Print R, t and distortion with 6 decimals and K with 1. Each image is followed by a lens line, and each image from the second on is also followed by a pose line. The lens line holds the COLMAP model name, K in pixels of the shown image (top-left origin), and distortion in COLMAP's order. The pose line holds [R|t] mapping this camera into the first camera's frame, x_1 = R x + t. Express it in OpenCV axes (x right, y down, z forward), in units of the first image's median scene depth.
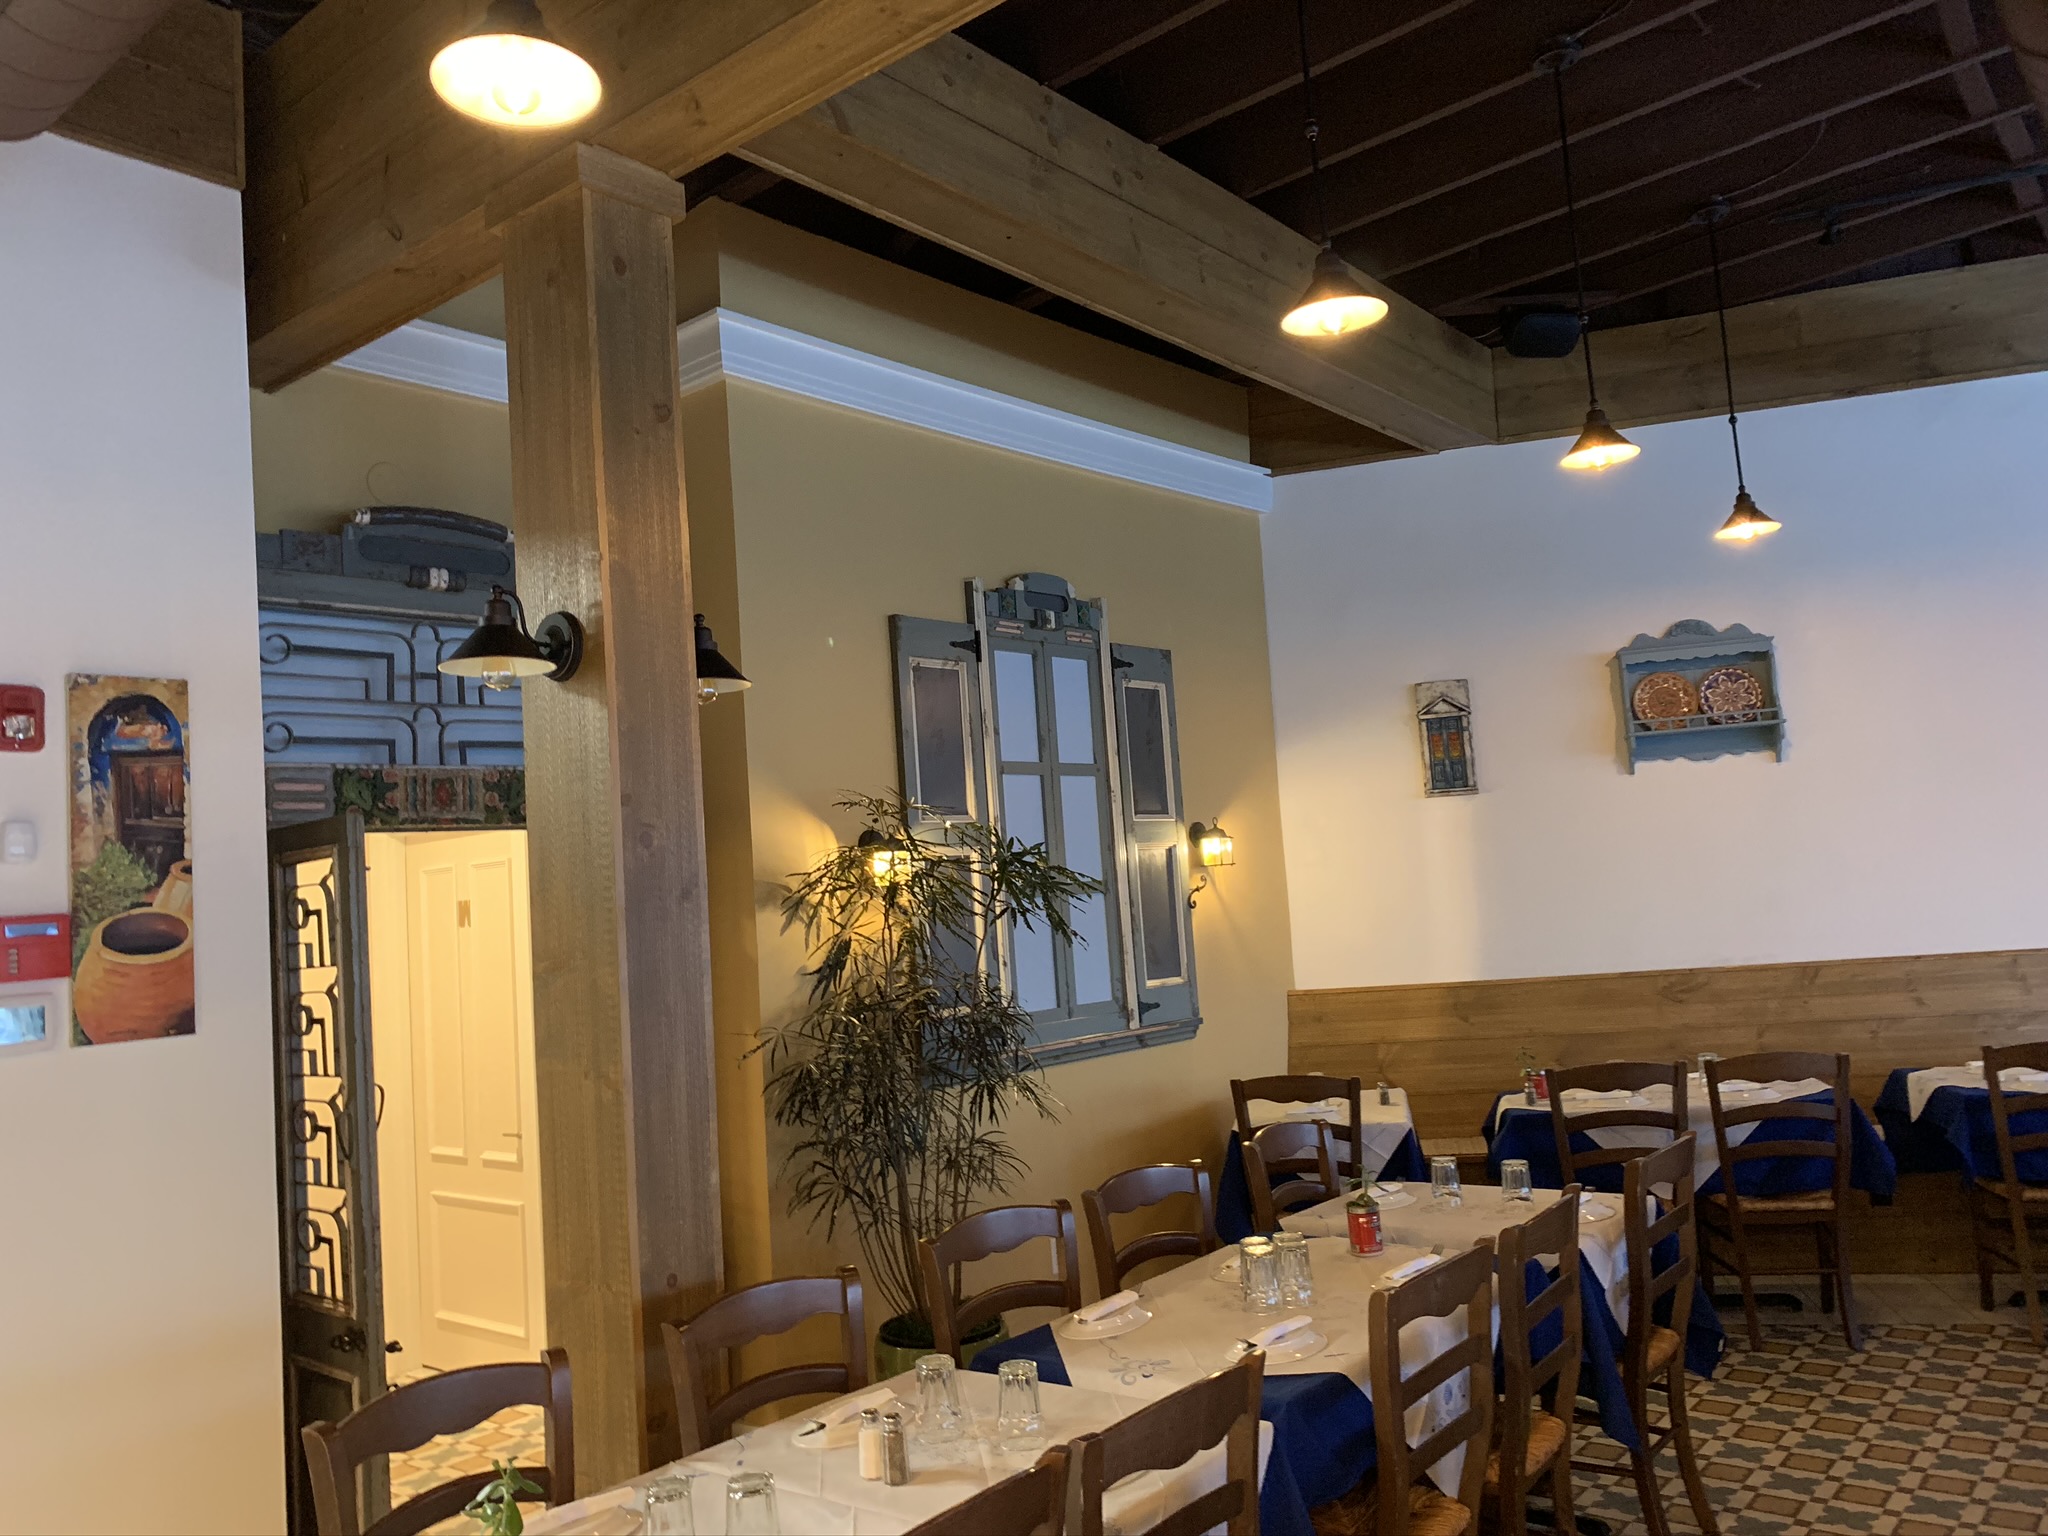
lens RADIAL K [[1558.3, 0, 1059.0], [0, 1558.3, 747.3], [0, 0, 1]] dist [0.023993, -0.023304]
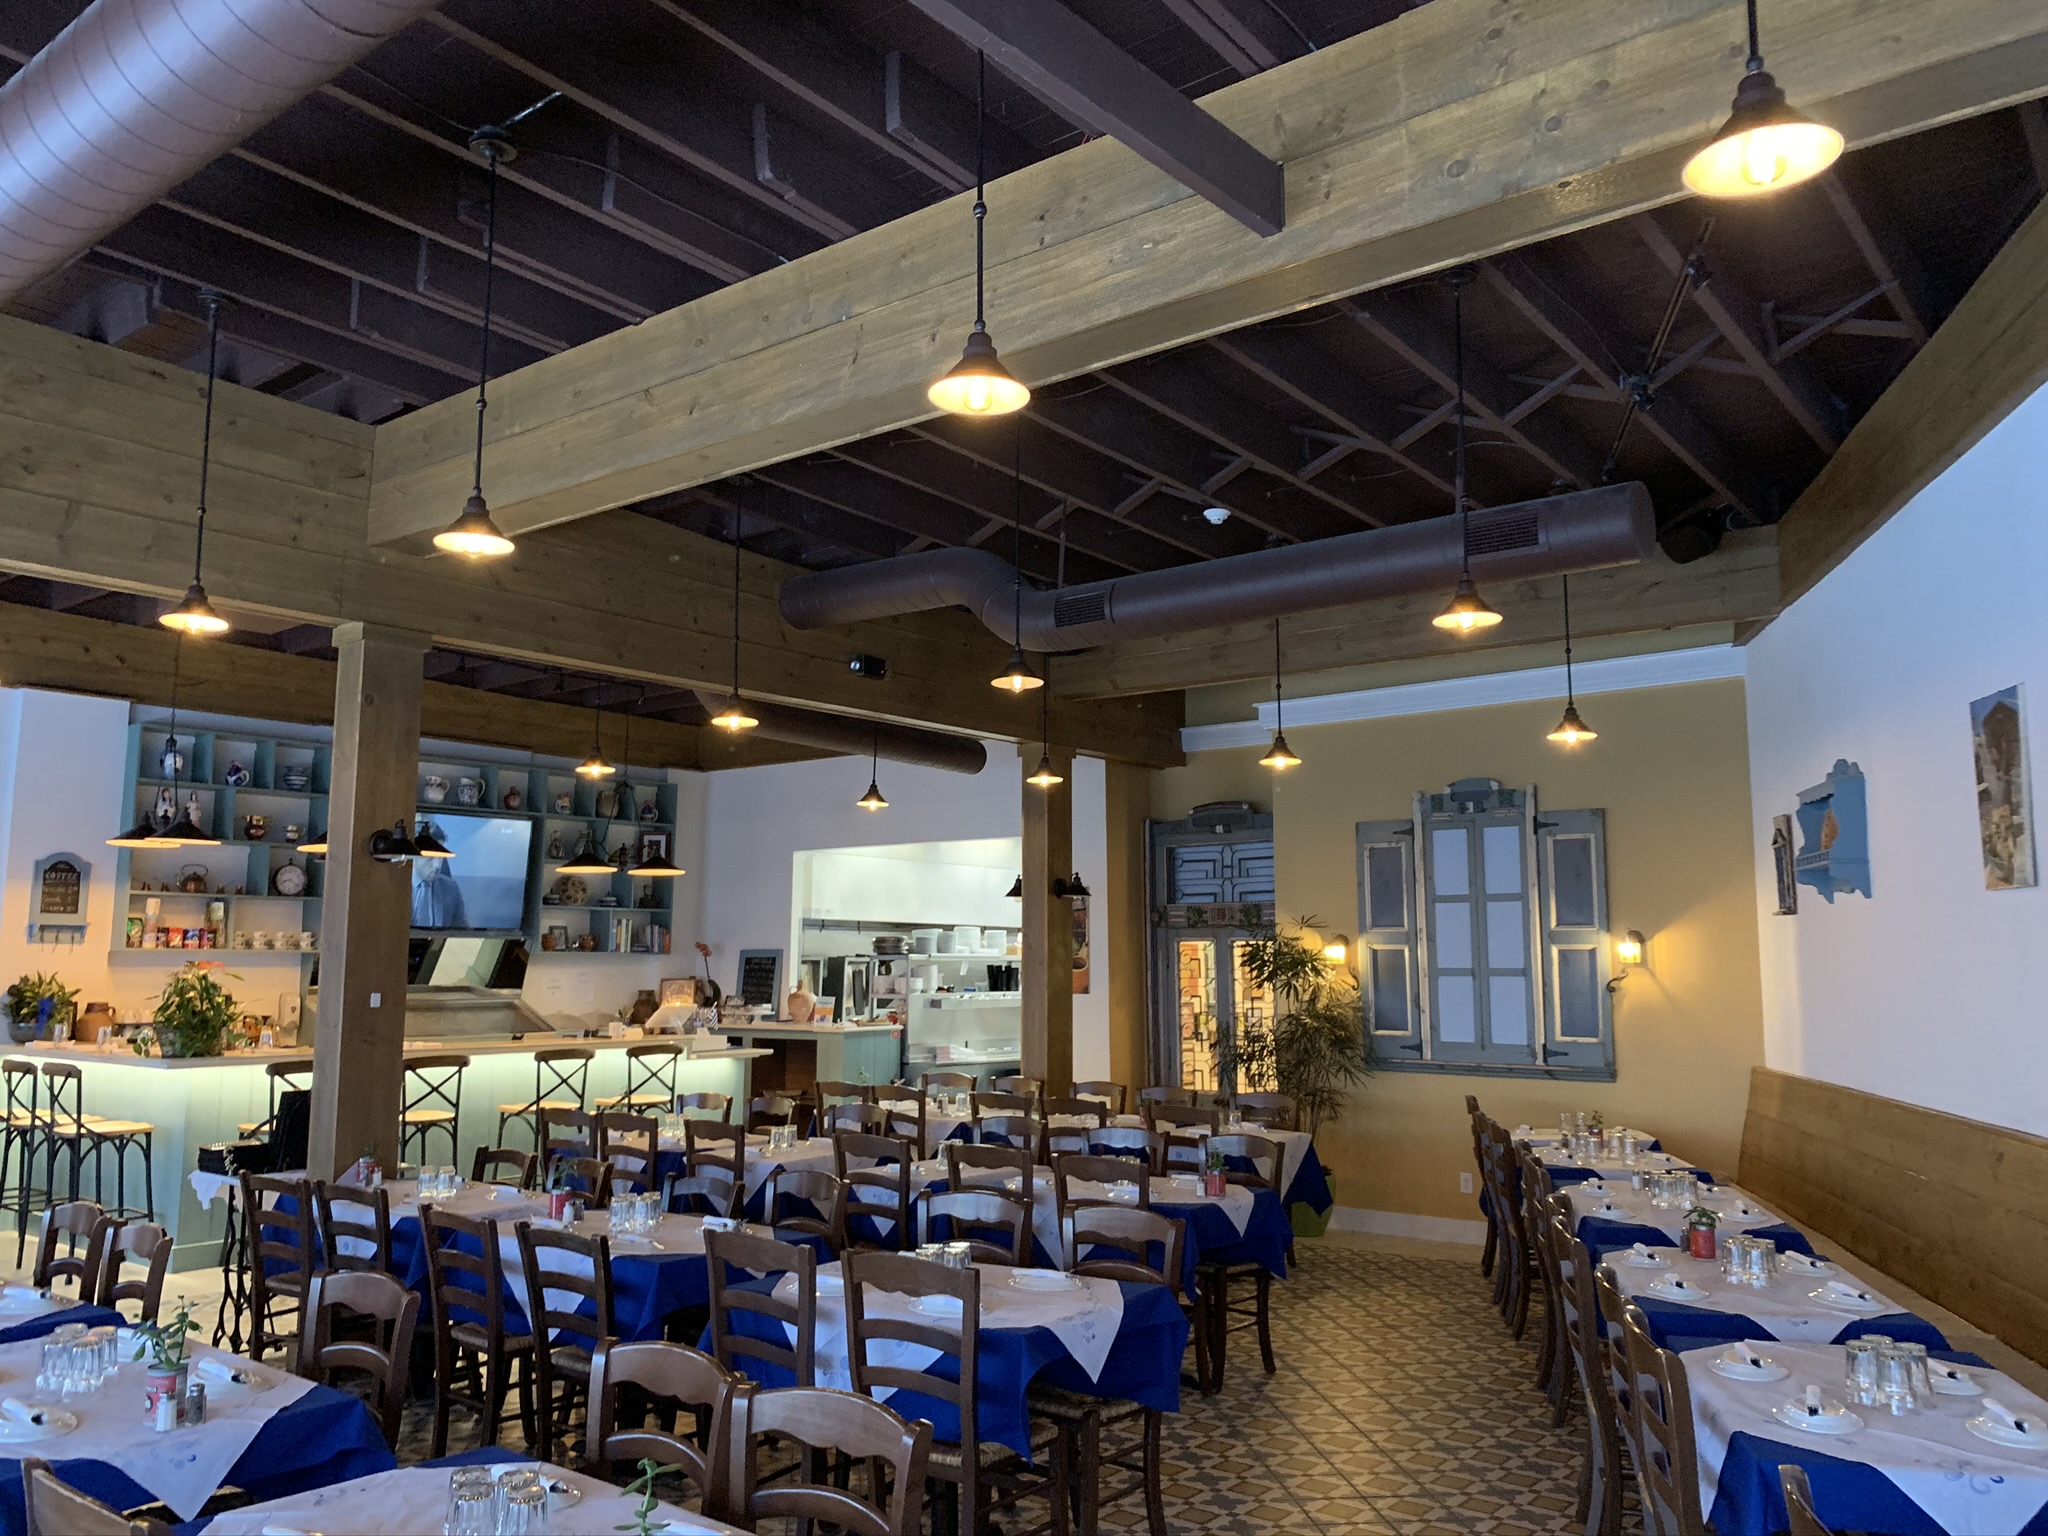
lens RADIAL K [[1558.3, 0, 1004.6], [0, 1558.3, 755.9], [0, 0, 1]] dist [0.023993, -0.023304]
pose [[-0.006137, -0.054231, -0.998510, 1.624631], [0.098671, 0.993623, -0.054572, -0.092806], [0.995101, -0.098859, -0.000747, 0.504944]]
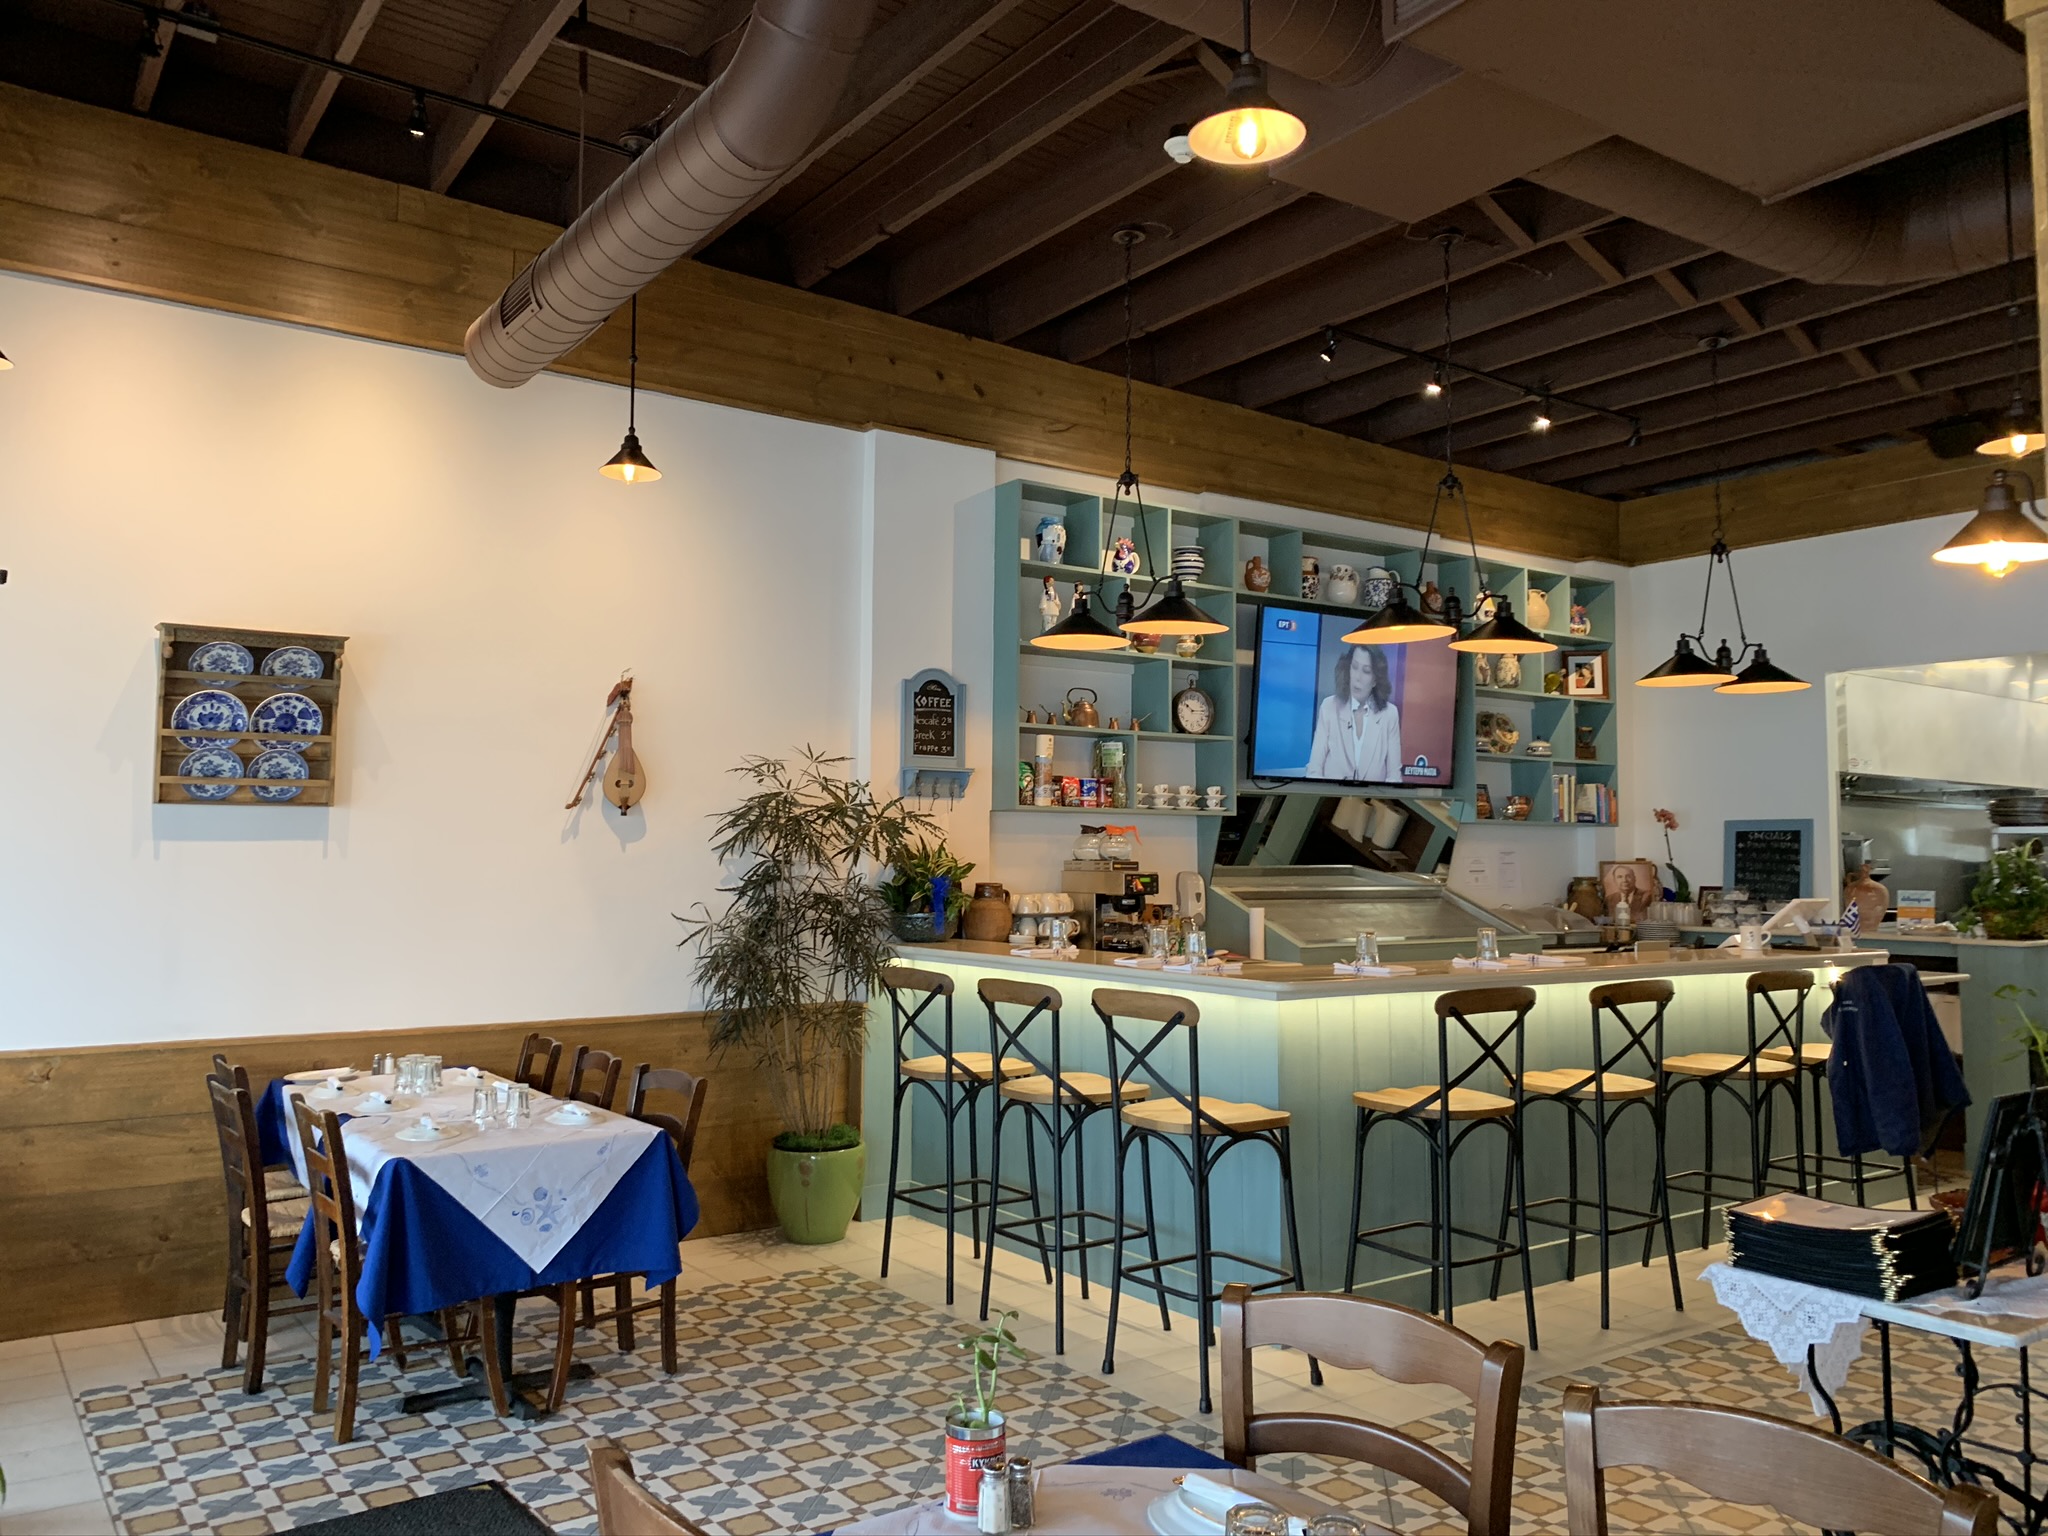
lens RADIAL K [[1558.3, 0, 975.3], [0, 1558.3, 755.0], [0, 0, 1]] dist [0.023993, -0.023304]
pose [[-0.293760, 0.015732, -0.955750, 1.030751], [0.111458, 0.993608, -0.017902, -0.092715], [0.949359, -0.111785, -0.293635, -0.162705]]
